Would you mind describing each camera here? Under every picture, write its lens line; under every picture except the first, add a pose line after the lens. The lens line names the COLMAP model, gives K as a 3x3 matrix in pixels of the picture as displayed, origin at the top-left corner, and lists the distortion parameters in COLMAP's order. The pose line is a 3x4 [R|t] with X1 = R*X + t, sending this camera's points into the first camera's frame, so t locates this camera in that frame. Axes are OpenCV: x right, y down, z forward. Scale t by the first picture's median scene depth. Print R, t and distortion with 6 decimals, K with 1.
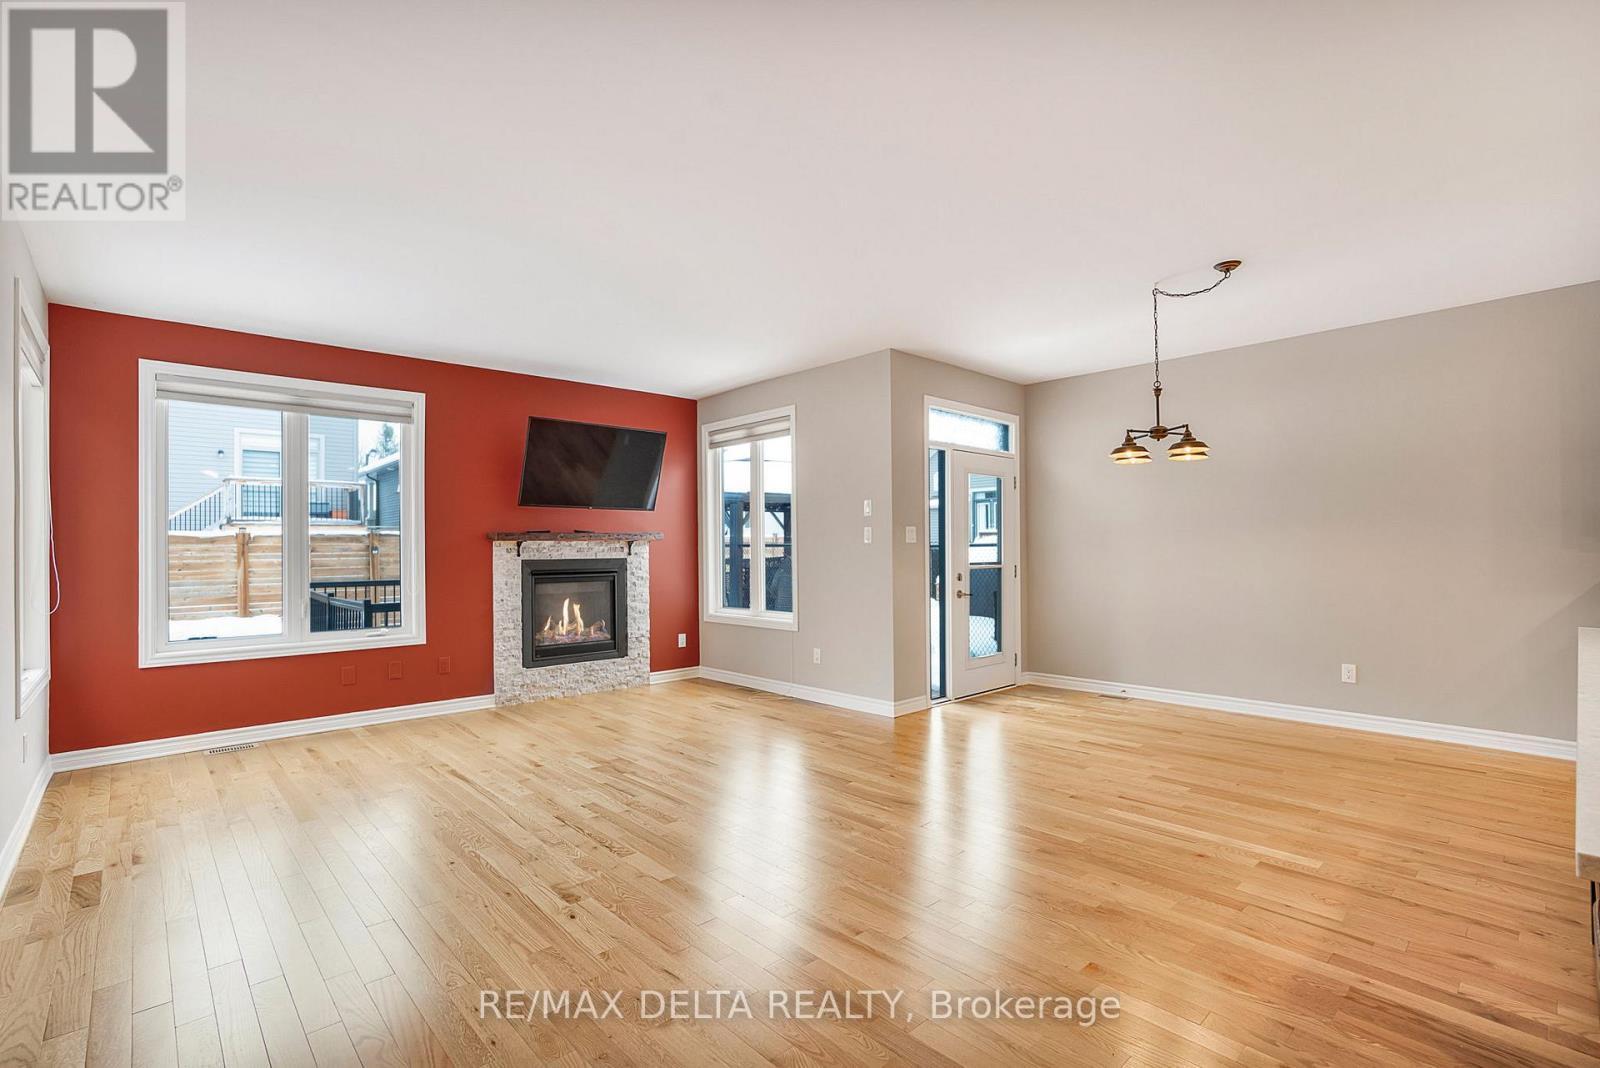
lens RADIAL K [[739.8, 0, 809.9], [0, 739.8, 538.4], [0, 0, 1]] dist [-0.038769, 0.016208]
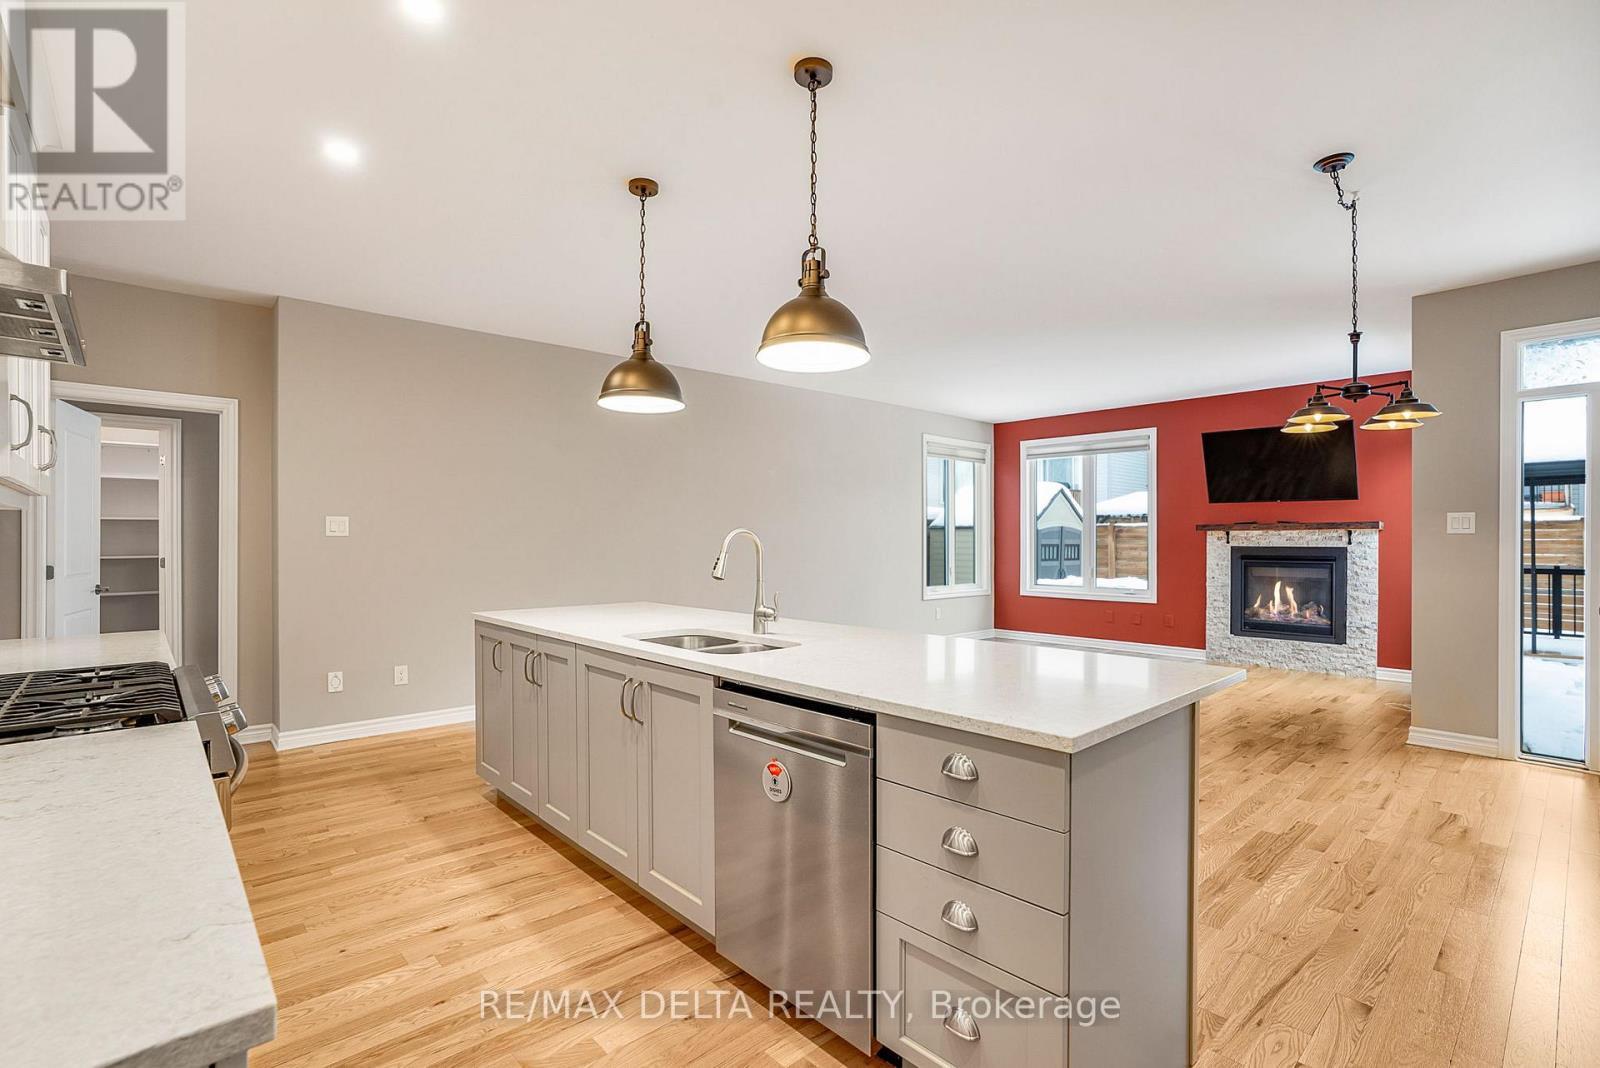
lens RADIAL K [[739.8, 0, 798.8], [0, 739.8, 537.9], [0, 0, 1]] dist [-0.038769, 0.016208]
pose [[-0.008513, 0.009059, -0.999923, 0.854009], [0.012025, 0.999888, 0.008956, -0.004148], [0.999891, -0.011948, -0.008621, 0.299472]]
